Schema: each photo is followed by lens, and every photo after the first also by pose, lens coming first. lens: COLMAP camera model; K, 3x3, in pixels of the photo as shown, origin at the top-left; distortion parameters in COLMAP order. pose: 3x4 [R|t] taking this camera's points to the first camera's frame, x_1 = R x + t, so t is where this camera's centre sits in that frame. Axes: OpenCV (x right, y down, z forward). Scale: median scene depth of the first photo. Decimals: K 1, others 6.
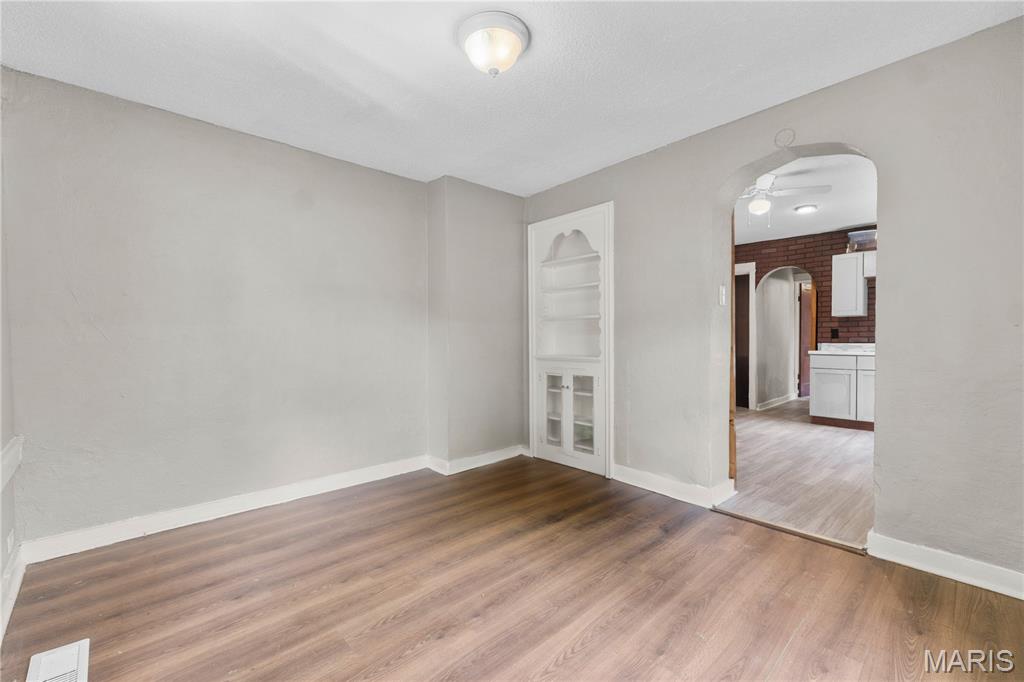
lens RADIAL K [[432.1, 0, 509.1], [0, 432.1, 346.4], [0, 0, 1]] dist [0.003147, 0.000208]
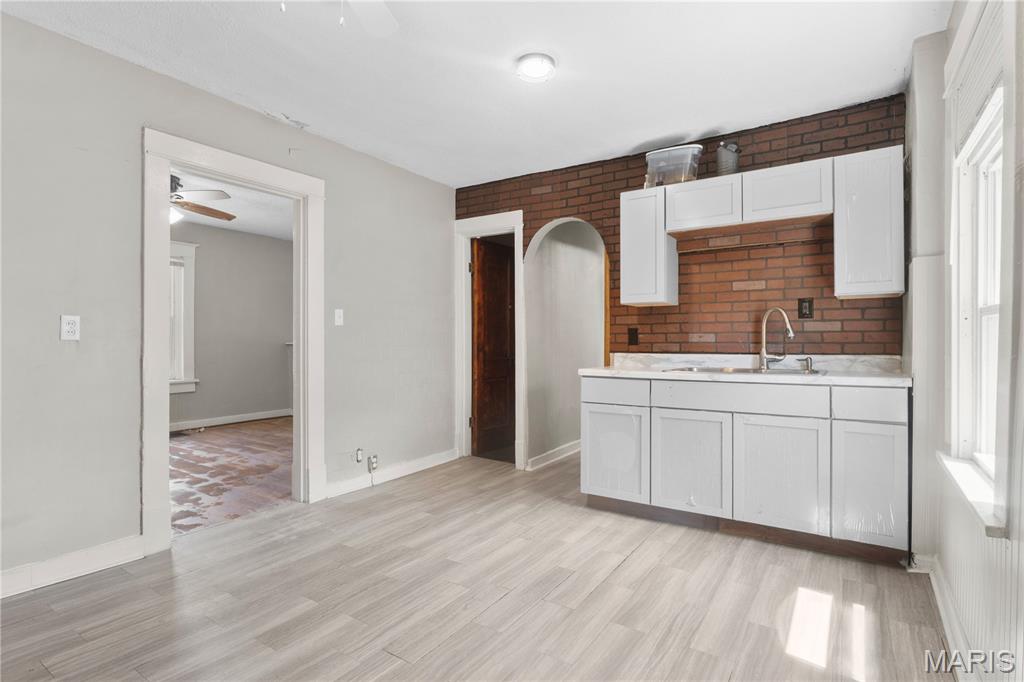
lens RADIAL K [[506.7, 0, 512.0], [0, 506.7, 341.0], [0, 0, 1]] dist [-0.002243, -0.000254]
pose [[0.968130, 0.003171, 0.250430, 0.748421], [0.001088, 0.999857, -0.016865, -0.021739], [-0.250447, 0.016600, 0.967988, 0.692215]]
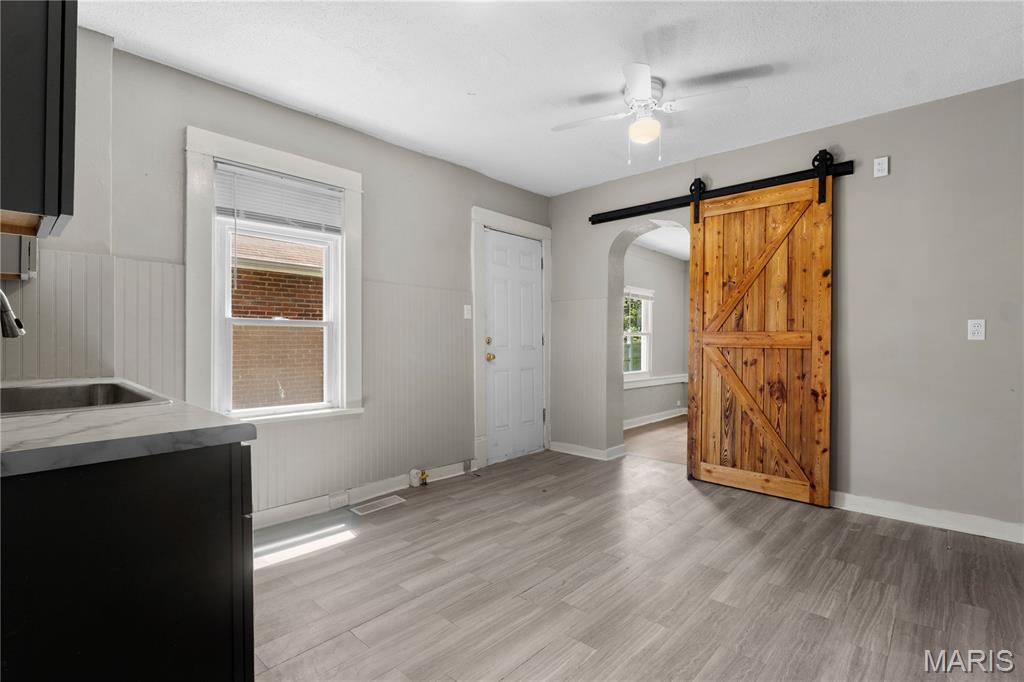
lens RADIAL K [[477.2, 0, 512.0], [0, 477.2, 341.0], [0, 0, 1]] dist [-0.000068, -0.000016]
pose [[-0.995752, 0.002394, -0.092039, 0.982149], [0.000515, 0.999791, 0.020438, -0.044814], [0.092069, 0.020303, -0.995546, 1.963615]]
